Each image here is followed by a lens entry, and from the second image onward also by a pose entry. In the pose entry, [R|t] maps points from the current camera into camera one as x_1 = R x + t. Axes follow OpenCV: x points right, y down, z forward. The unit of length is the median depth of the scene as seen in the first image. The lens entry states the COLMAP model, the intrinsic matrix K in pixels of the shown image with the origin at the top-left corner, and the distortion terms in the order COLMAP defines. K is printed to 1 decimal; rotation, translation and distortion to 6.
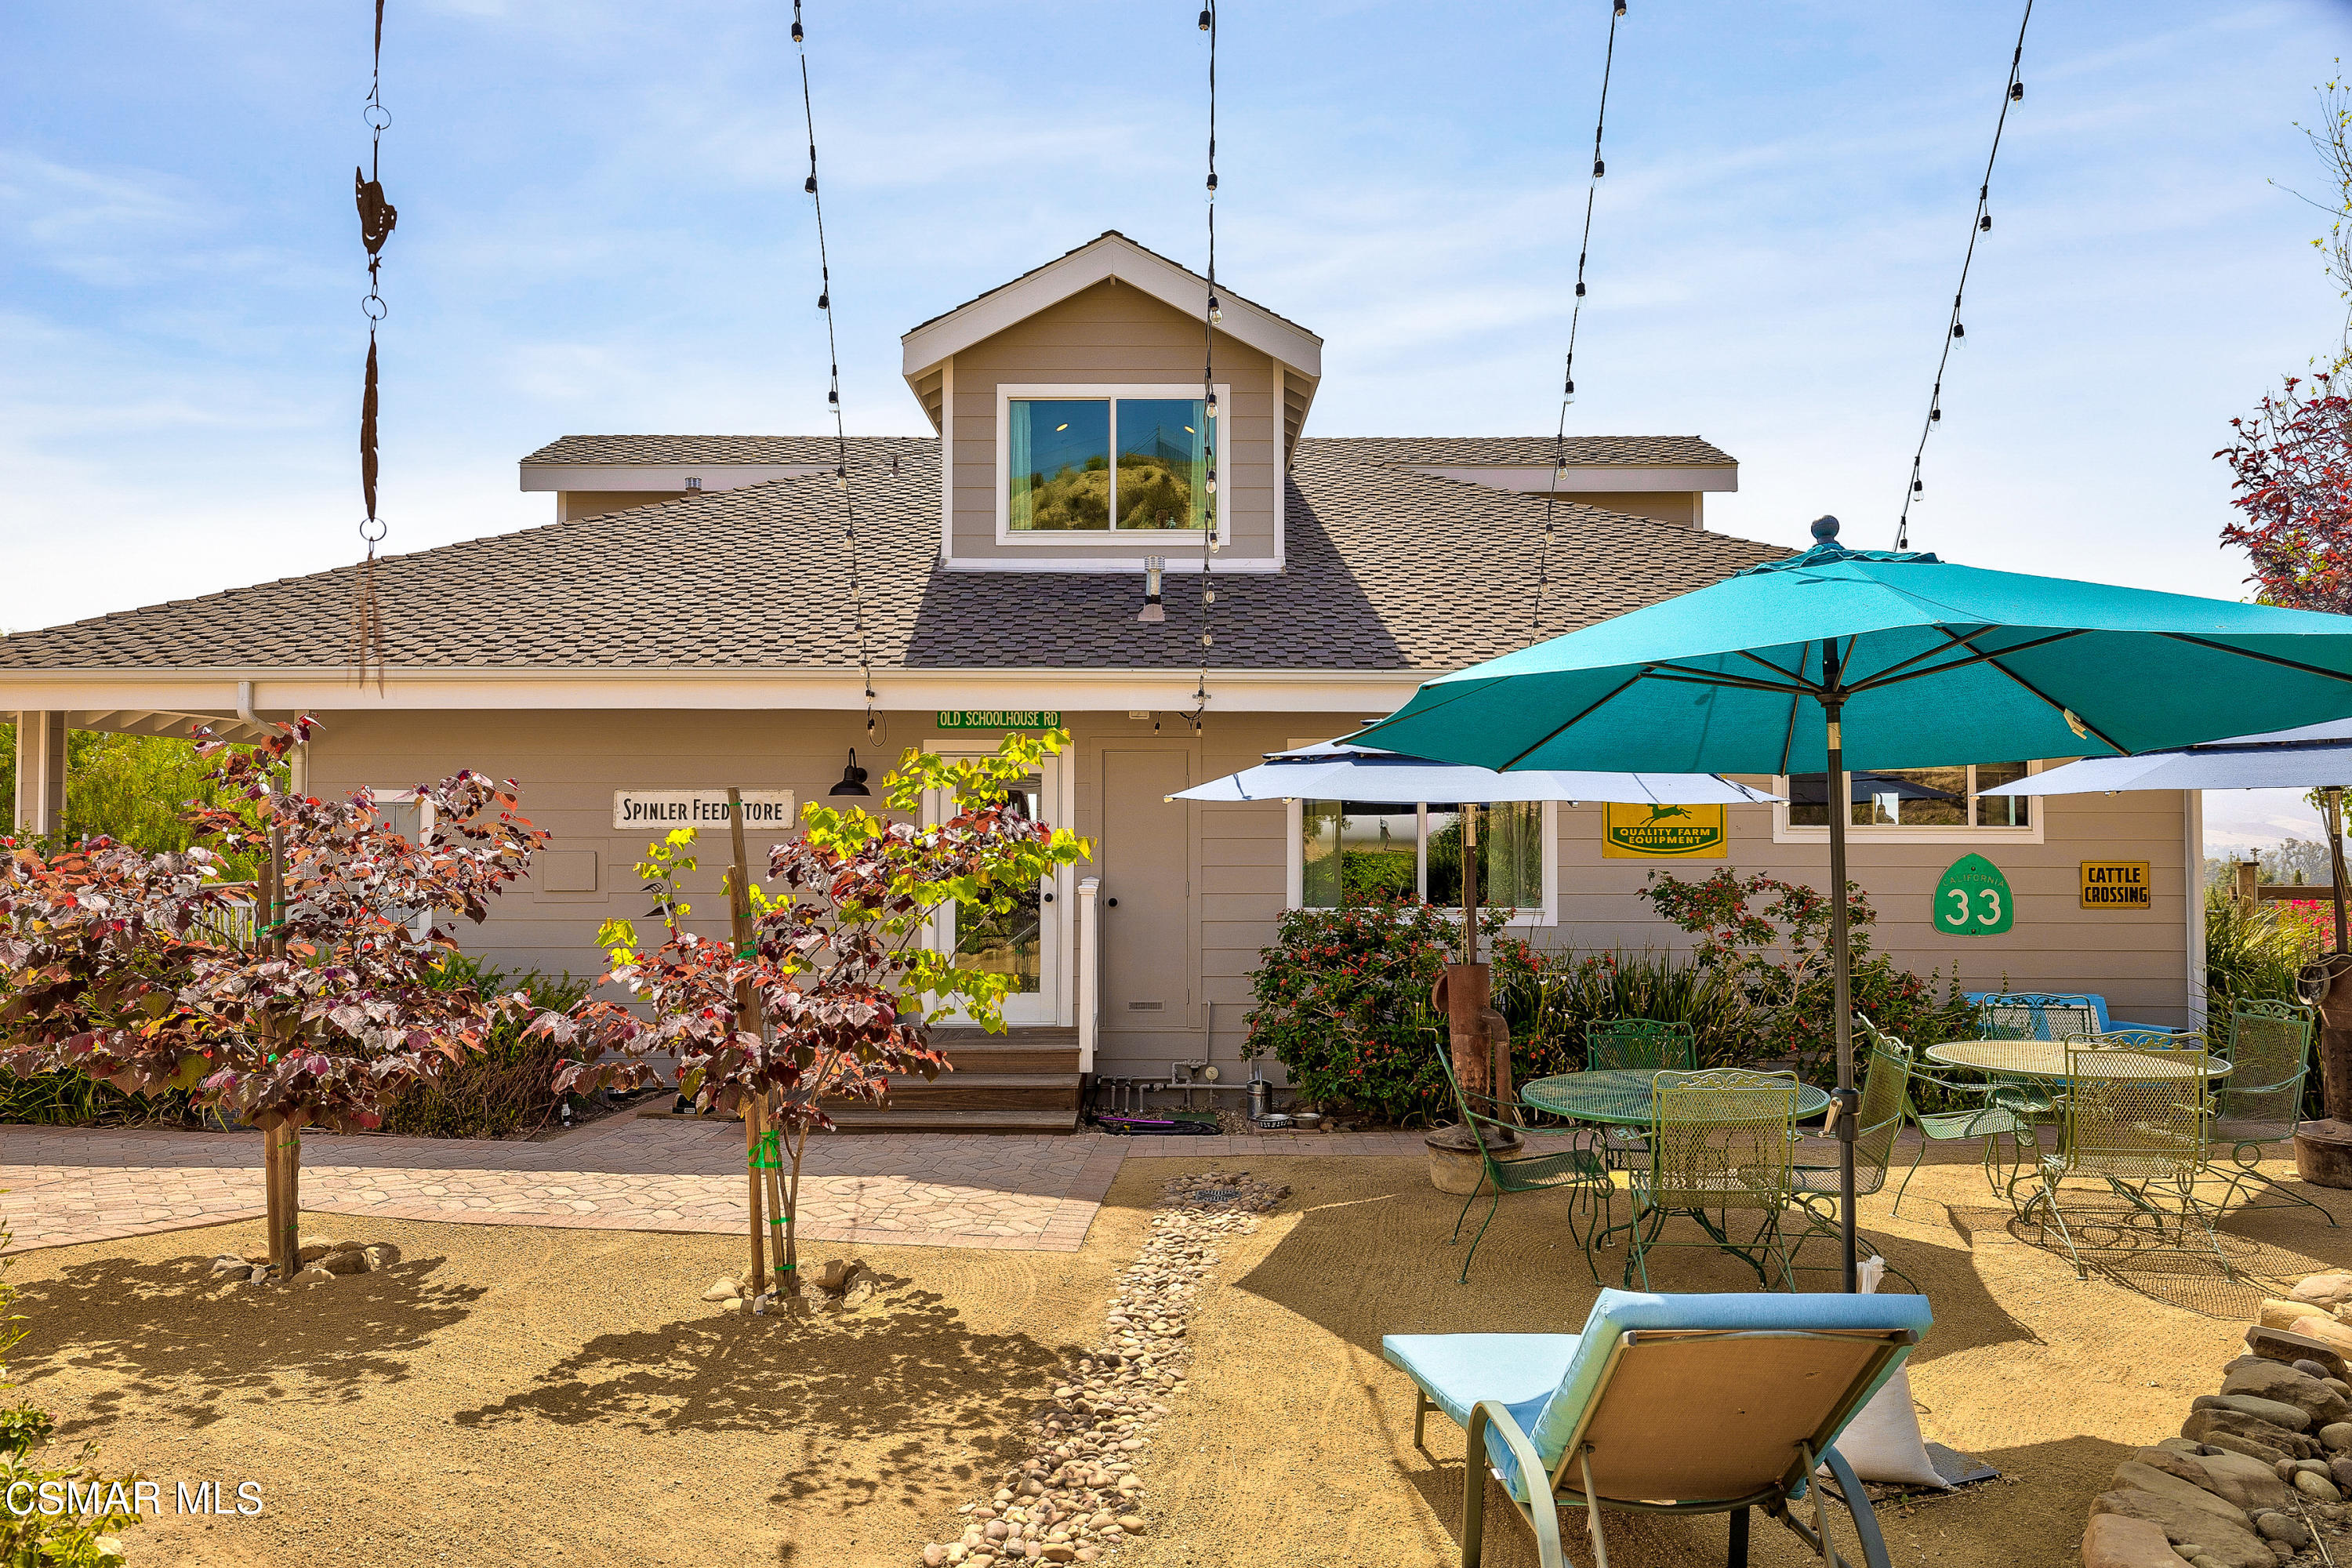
lens RADIAL K [[1419.0, 0, 1194.8], [0, 1419.0, 858.8], [0, 0, 1]] dist [0.005681, 0.001613]
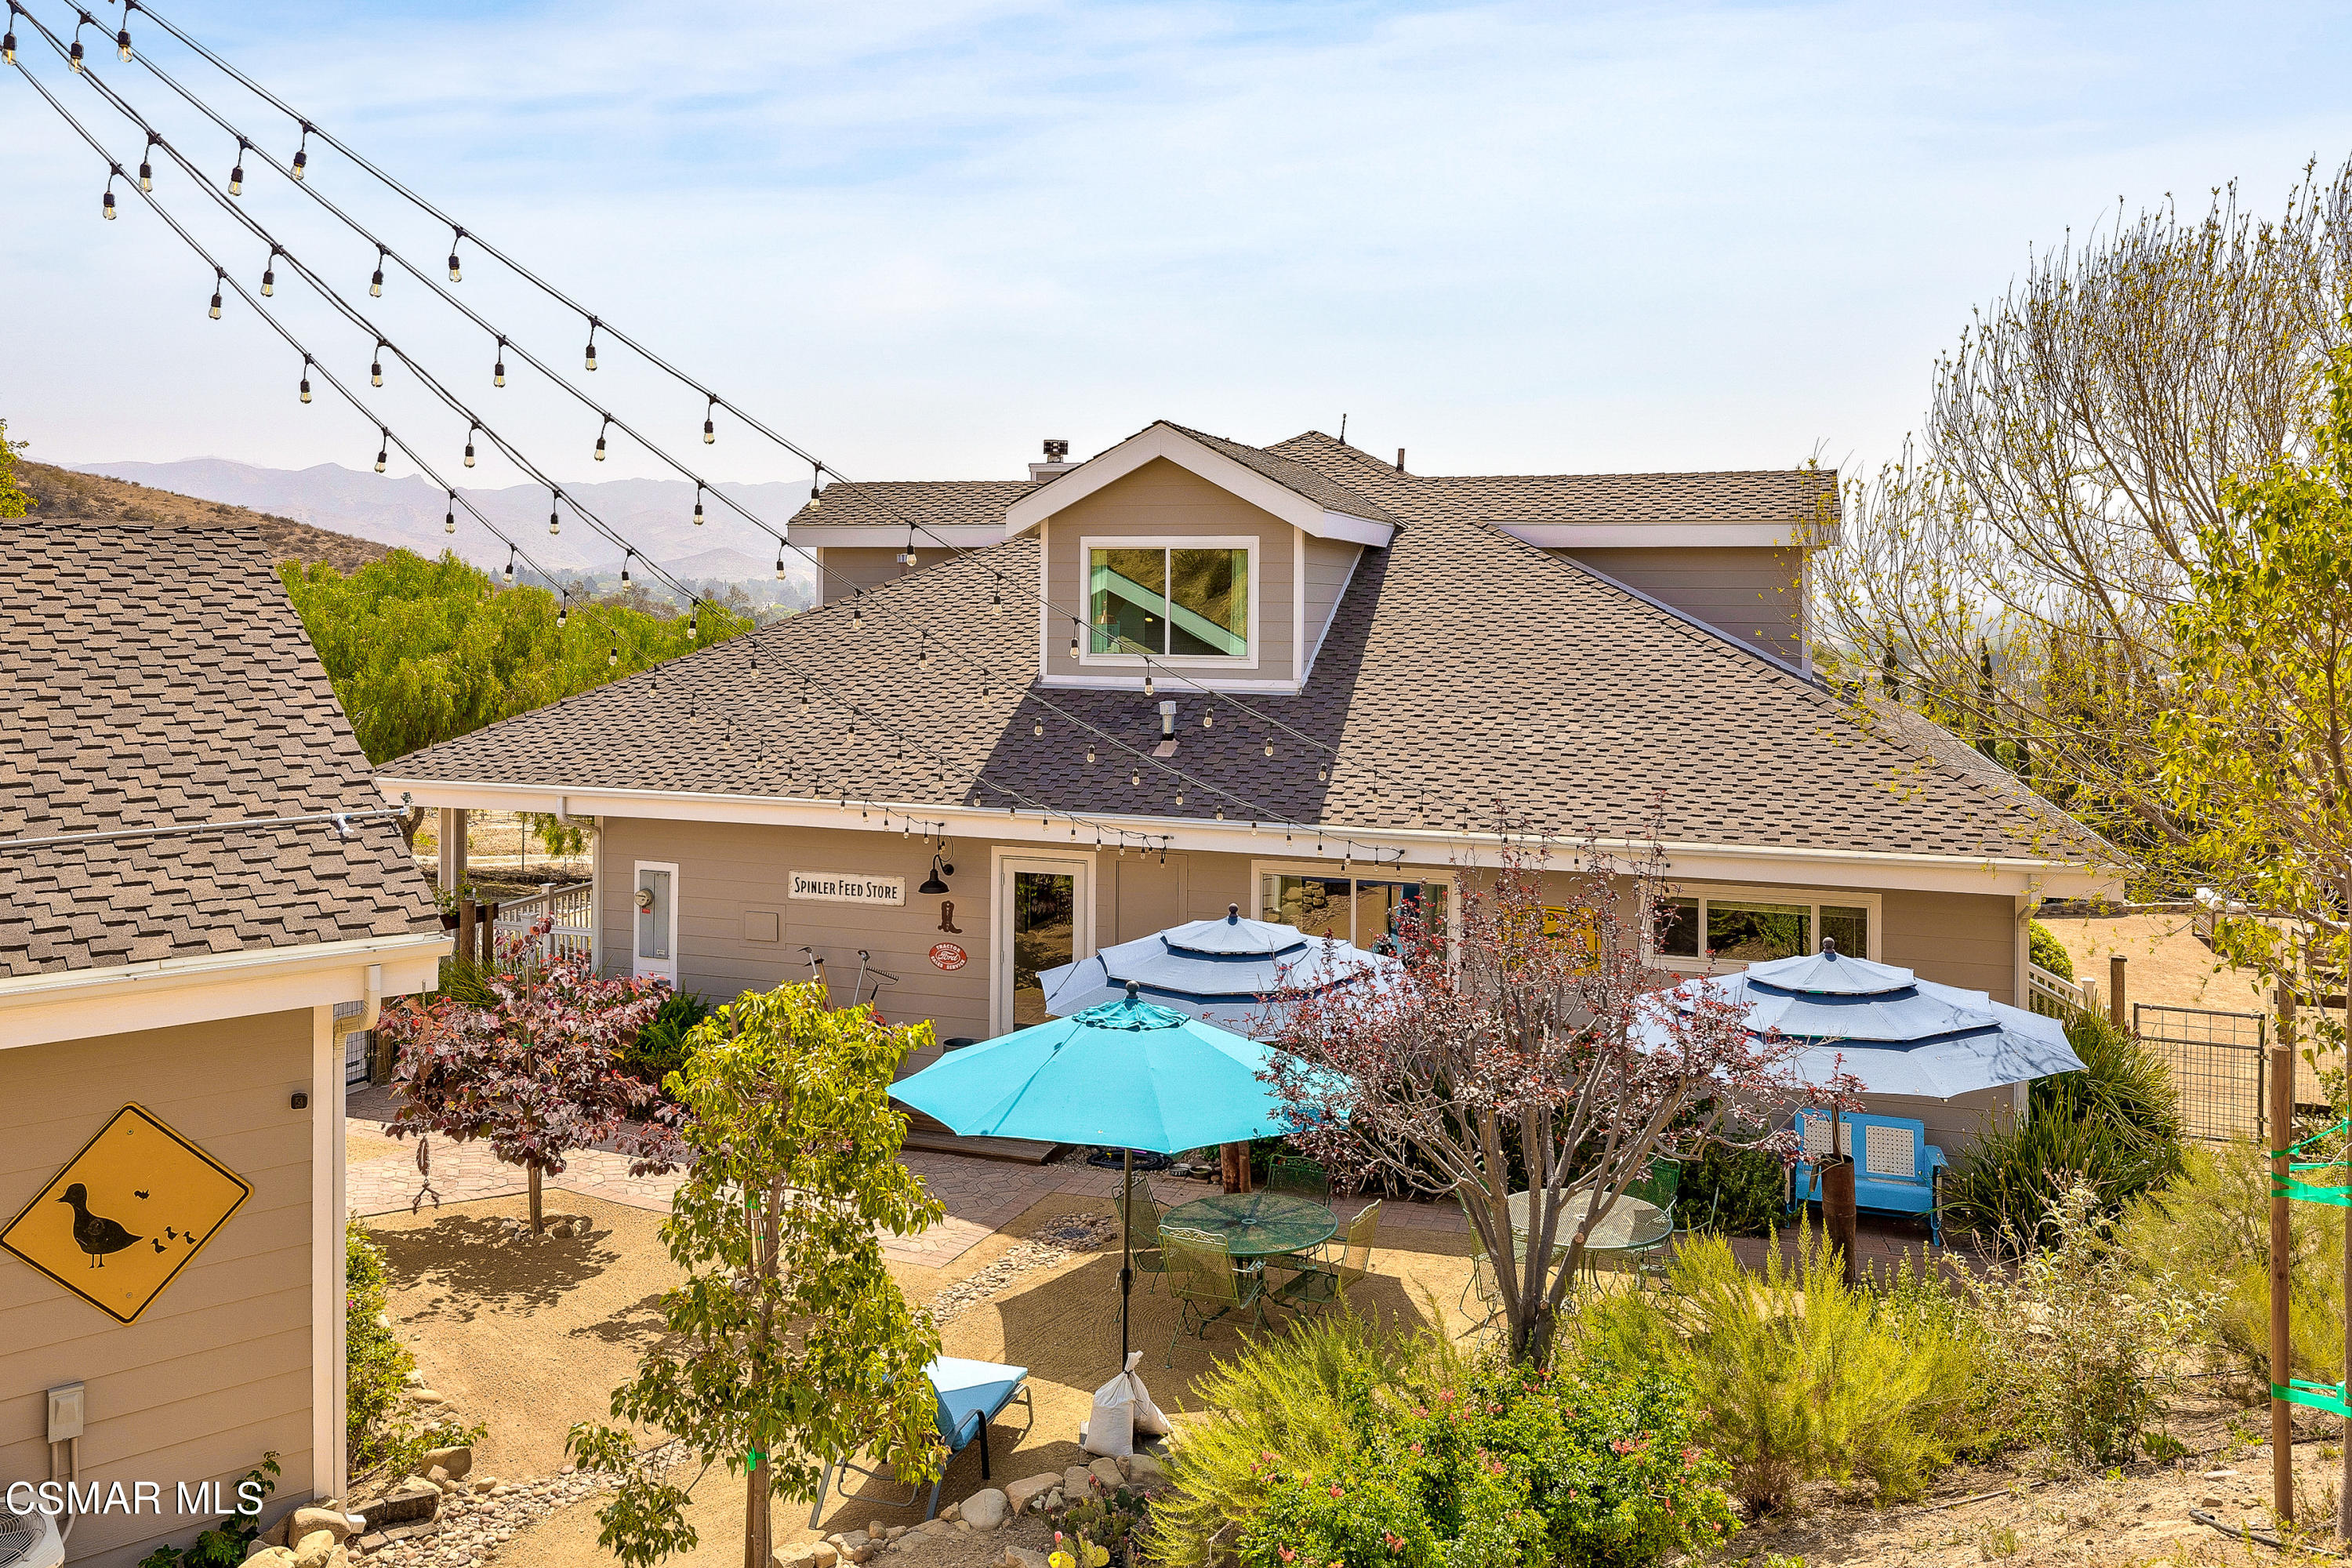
lens RADIAL K [[1696.5, 0, 1175.3], [0, 1696.5, 780.3], [0, 0, 1]] dist [-0.002016, -0.000014]
pose [[0.951151, 0.032752, -0.306982, 0.813103], [-0.011123, 0.997347, 0.071946, -0.462732], [0.308524, -0.065017, 0.948992, -0.803054]]
